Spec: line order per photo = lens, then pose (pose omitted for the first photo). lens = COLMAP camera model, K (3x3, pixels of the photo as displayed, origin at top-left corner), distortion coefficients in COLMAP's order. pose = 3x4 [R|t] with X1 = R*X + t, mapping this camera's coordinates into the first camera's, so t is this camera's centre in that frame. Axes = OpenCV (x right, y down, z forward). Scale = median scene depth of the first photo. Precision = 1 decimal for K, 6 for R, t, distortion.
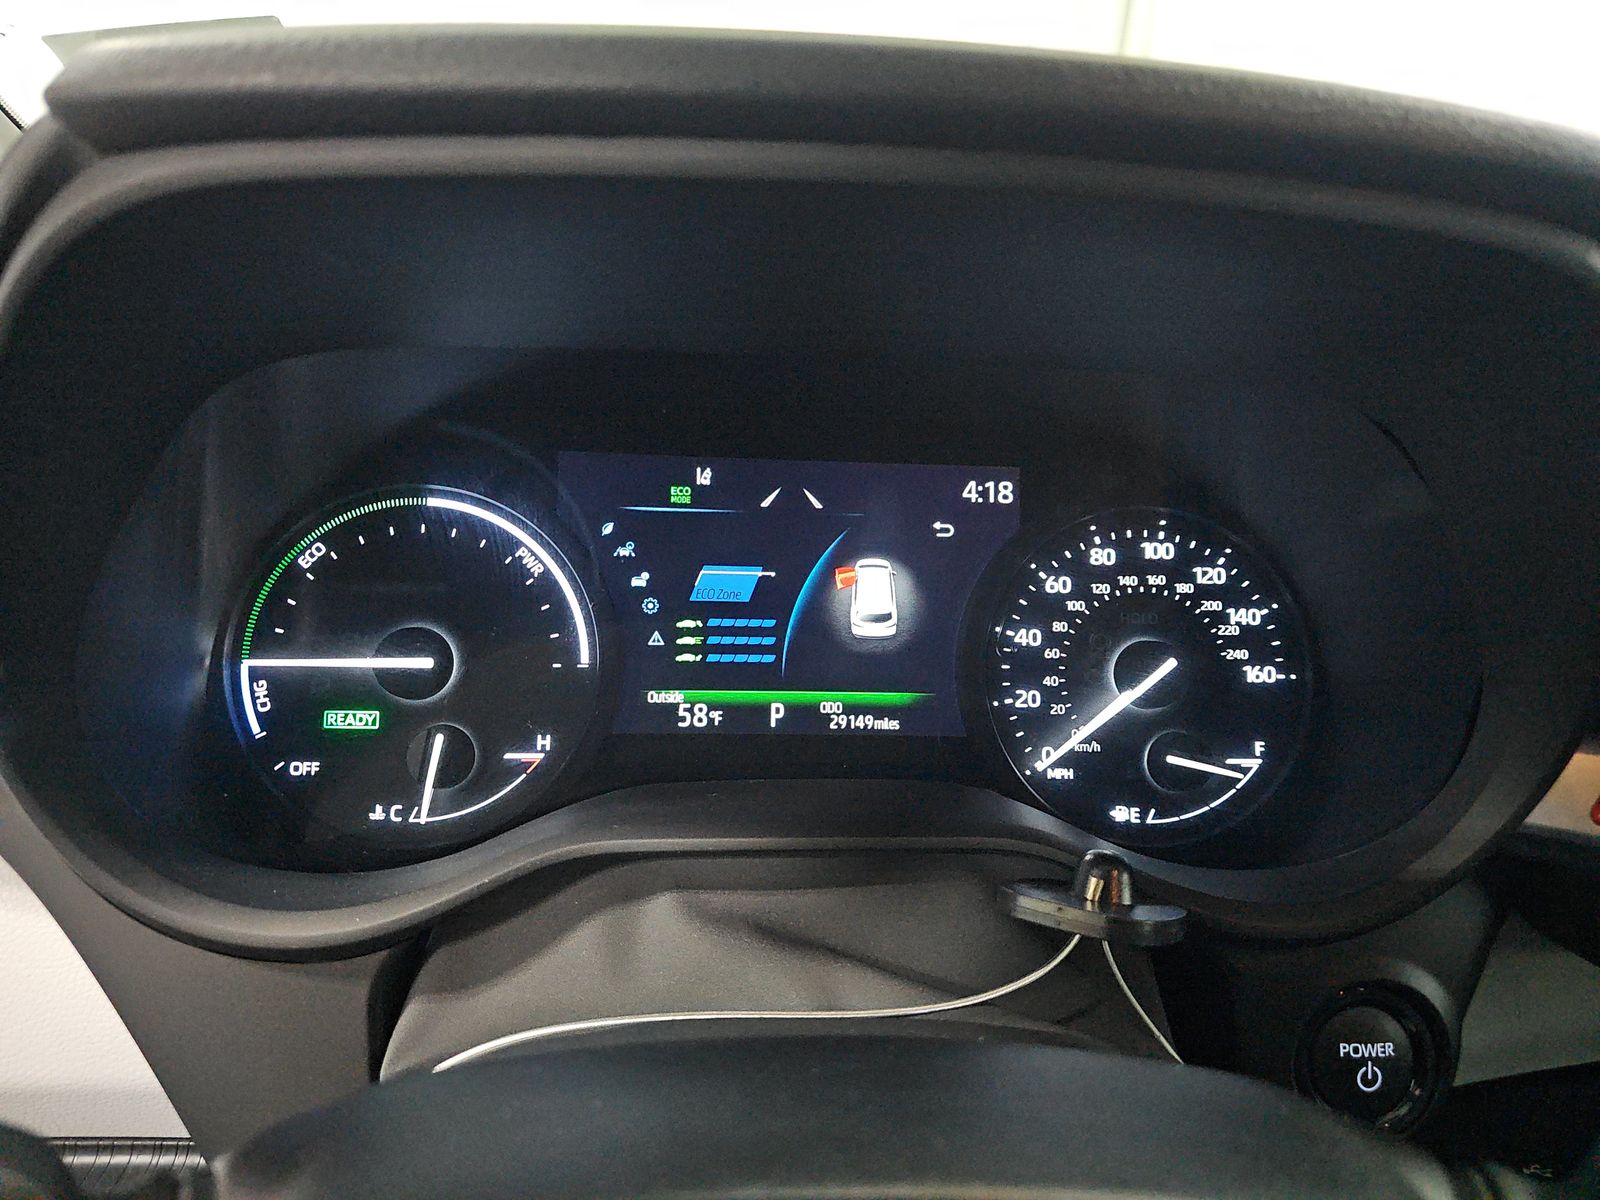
lens RADIAL K [[1071.1, 0, 790.4], [0, 1071.1, 599.4], [0, 0, 1]] dist [0.039943, -0.036819]
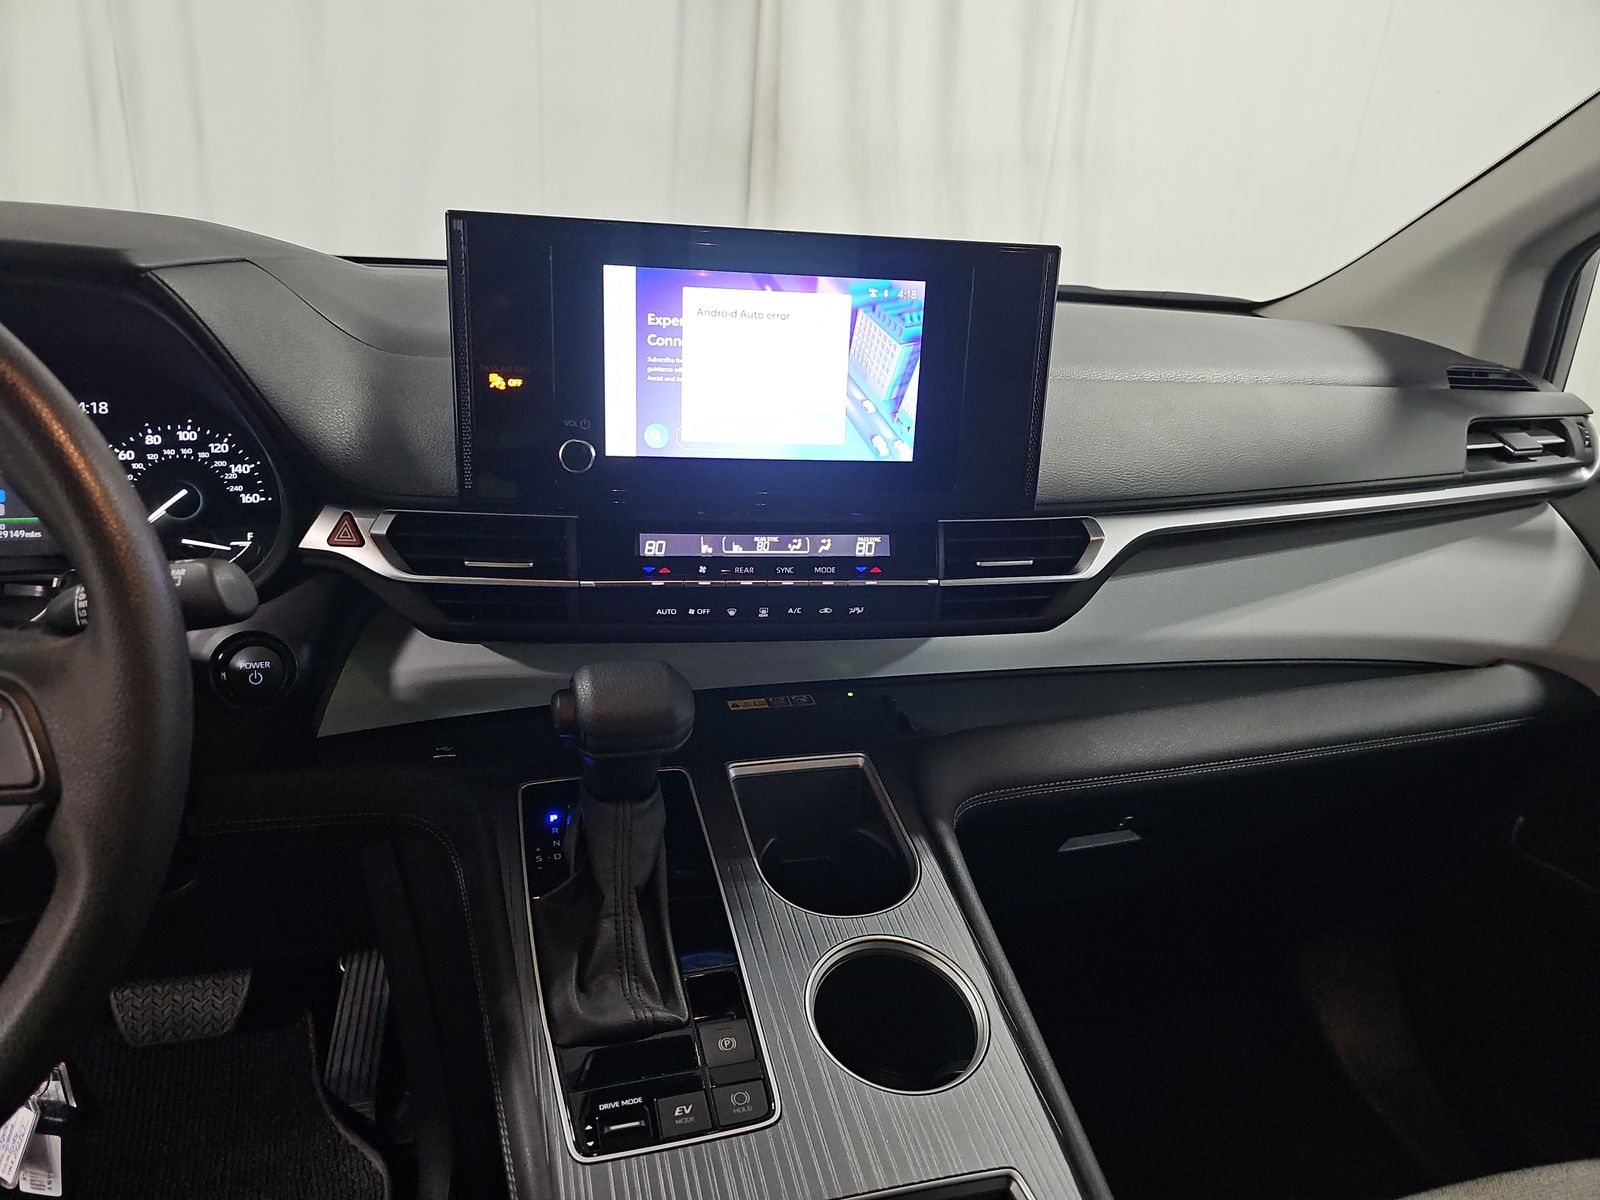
lens RADIAL K [[1071.1, 0, 790.4], [0, 1071.1, 614.6], [0, 0, 1]] dist [0.039943, -0.036819]
pose [[0.984095, -0.069809, 0.163351, 1.065861], [0.063238, 0.996979, 0.045094, 0.252961], [-0.166005, -0.034047, 0.985537, -1.075792]]
